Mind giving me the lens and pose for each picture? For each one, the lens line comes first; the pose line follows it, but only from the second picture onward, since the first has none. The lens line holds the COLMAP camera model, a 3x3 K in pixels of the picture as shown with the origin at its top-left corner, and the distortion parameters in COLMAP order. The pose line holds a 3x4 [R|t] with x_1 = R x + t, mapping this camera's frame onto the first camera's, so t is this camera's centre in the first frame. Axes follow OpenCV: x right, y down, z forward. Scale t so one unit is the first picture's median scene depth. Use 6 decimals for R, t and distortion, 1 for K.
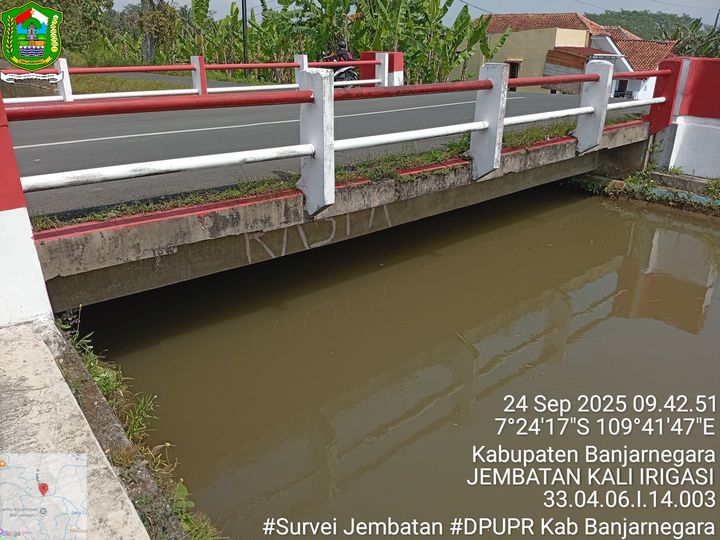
lens RADIAL K [[549.8, 0, 360.0], [0, 549.8, 270.0], [0, 0, 1]] dist [-0.002929, 0.000051]
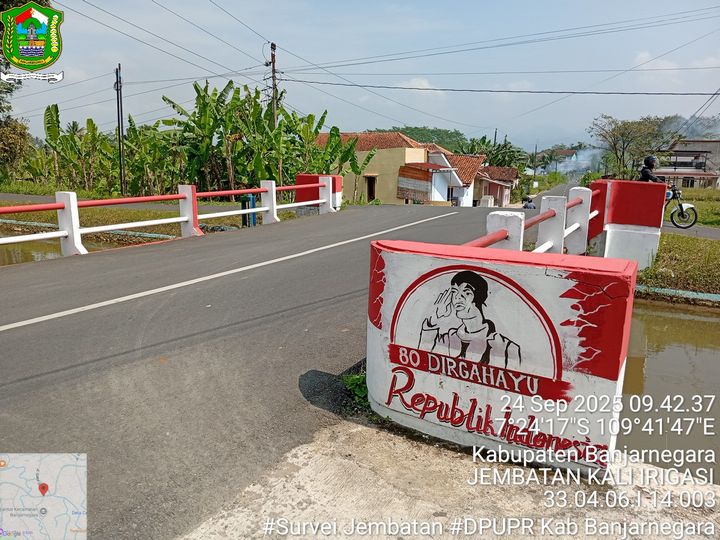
lens RADIAL K [[559.1, 0, 360.0], [0, 559.1, 270.0], [0, 0, 1]] dist [0.076046, 0.000496]
pose [[0.952330, -0.064032, 0.298275, -0.232831], [0.119439, 0.977934, -0.171406, -0.014037], [-0.280718, 0.198860, 0.938963, -0.028982]]
